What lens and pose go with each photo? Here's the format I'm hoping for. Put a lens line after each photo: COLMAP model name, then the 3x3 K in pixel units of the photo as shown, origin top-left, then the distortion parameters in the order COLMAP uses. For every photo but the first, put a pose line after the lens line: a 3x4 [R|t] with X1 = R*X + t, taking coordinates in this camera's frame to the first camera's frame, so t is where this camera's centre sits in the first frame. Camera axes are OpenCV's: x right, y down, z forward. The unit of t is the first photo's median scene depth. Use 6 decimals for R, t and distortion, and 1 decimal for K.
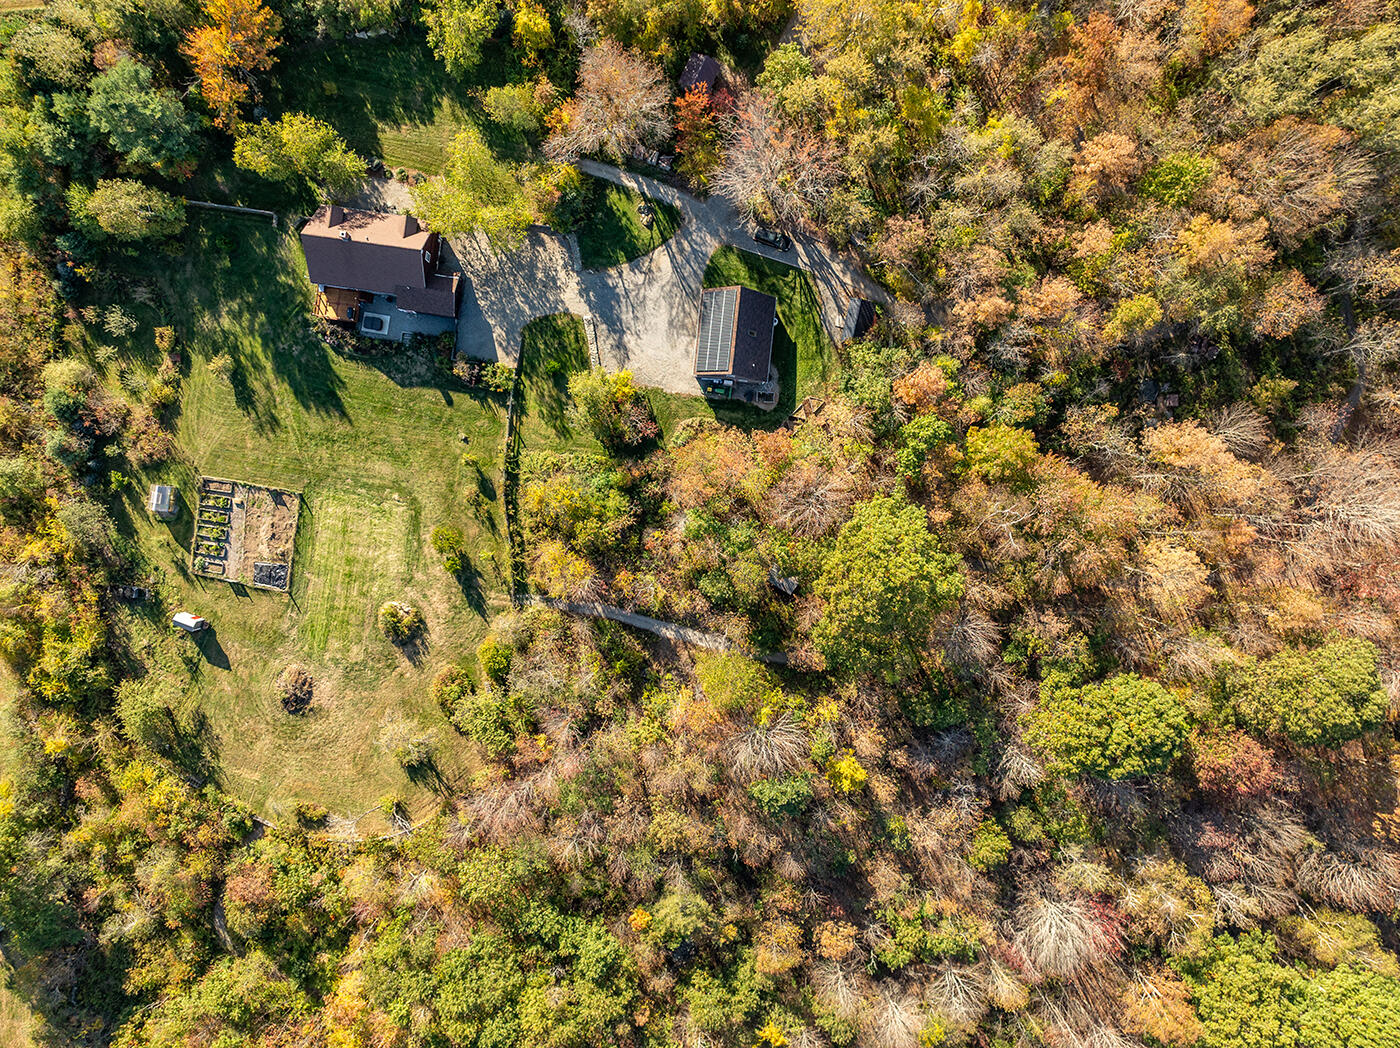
lens RADIAL K [[988.7, 0, 700.0], [0, 988.7, 524.0], [0, 0, 1]] dist [-0.036784, 0.026416]
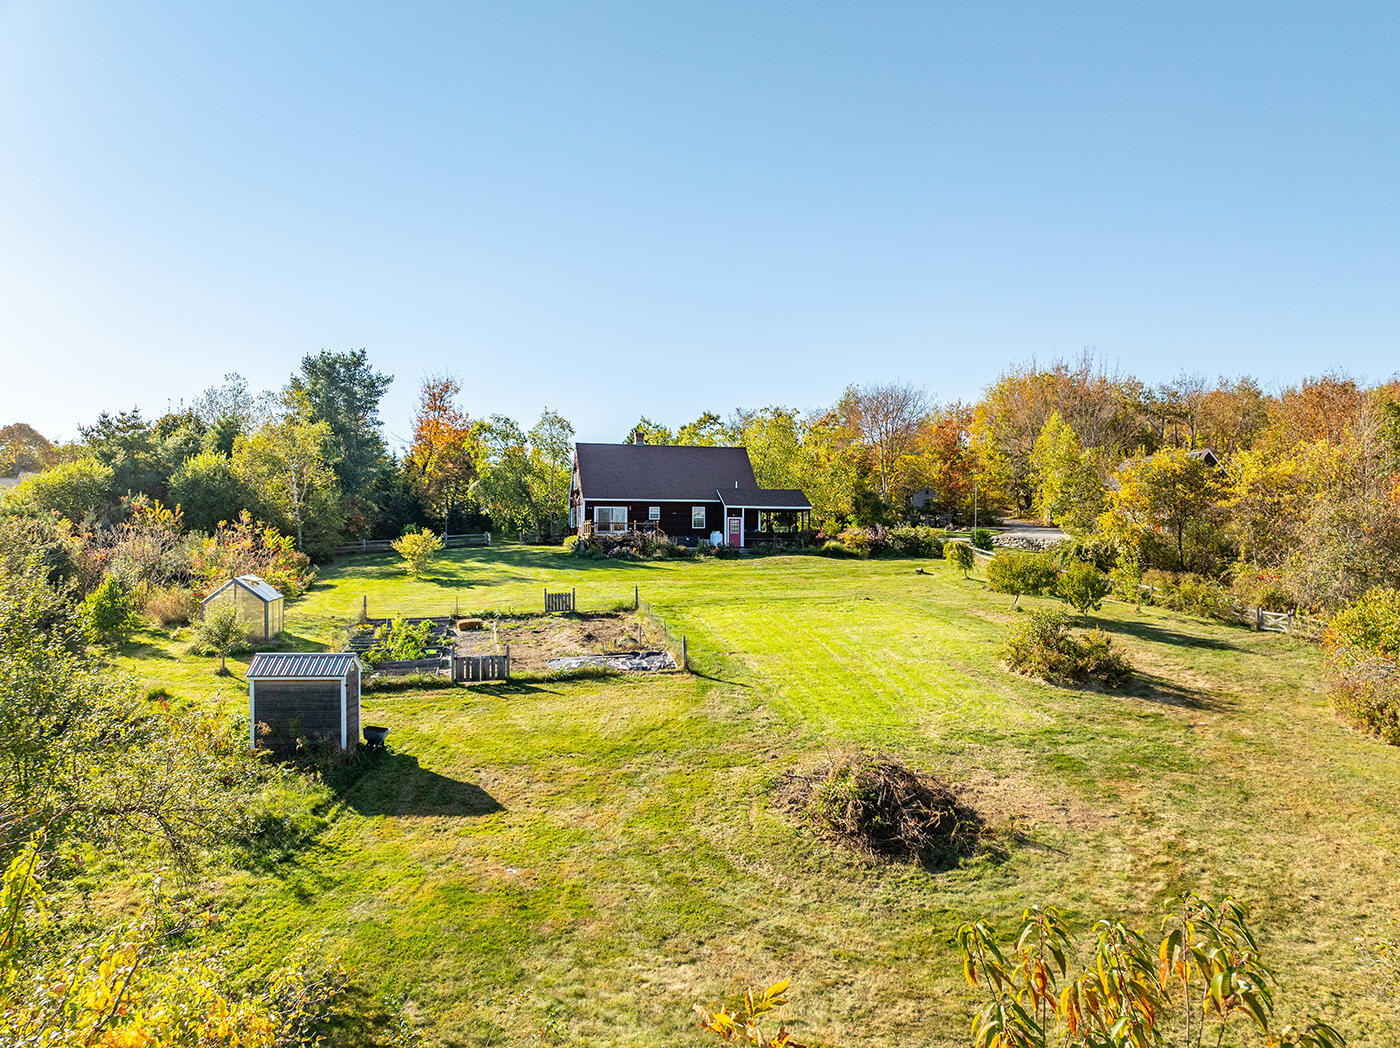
lens RADIAL K [[988.7, 0, 700.0], [0, 988.7, 524.0], [0, 0, 1]] dist [-0.036784, 0.026416]
pose [[0.927841, 0.006688, 0.372916, -0.544713], [0.372860, -0.041576, -0.926956, 0.349770], [0.009305, 0.999113, -0.041070, 1.011984]]
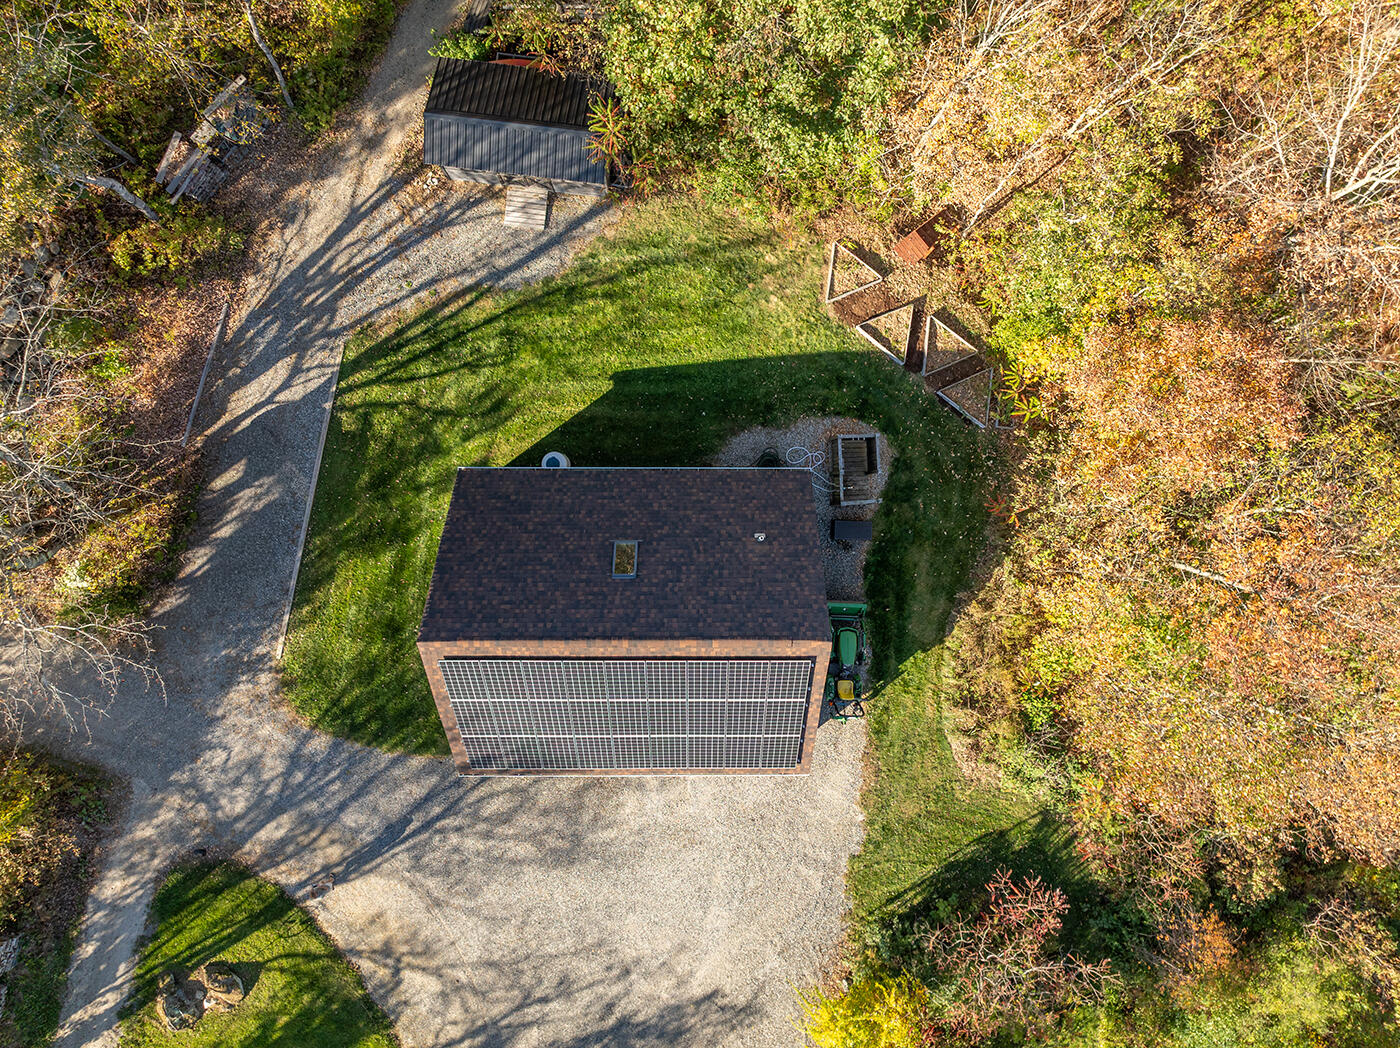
lens RADIAL K [[1152.1, 0, 700.0], [0, 1152.1, 524.0], [0, 0, 1]] dist [-0.084025, -0.000062]
pose [[-0.108572, -0.992501, -0.056160, 0.072955], [0.992851, -0.111082, 0.043677, -0.180104], [-0.049588, -0.051016, 0.997466, 0.696075]]
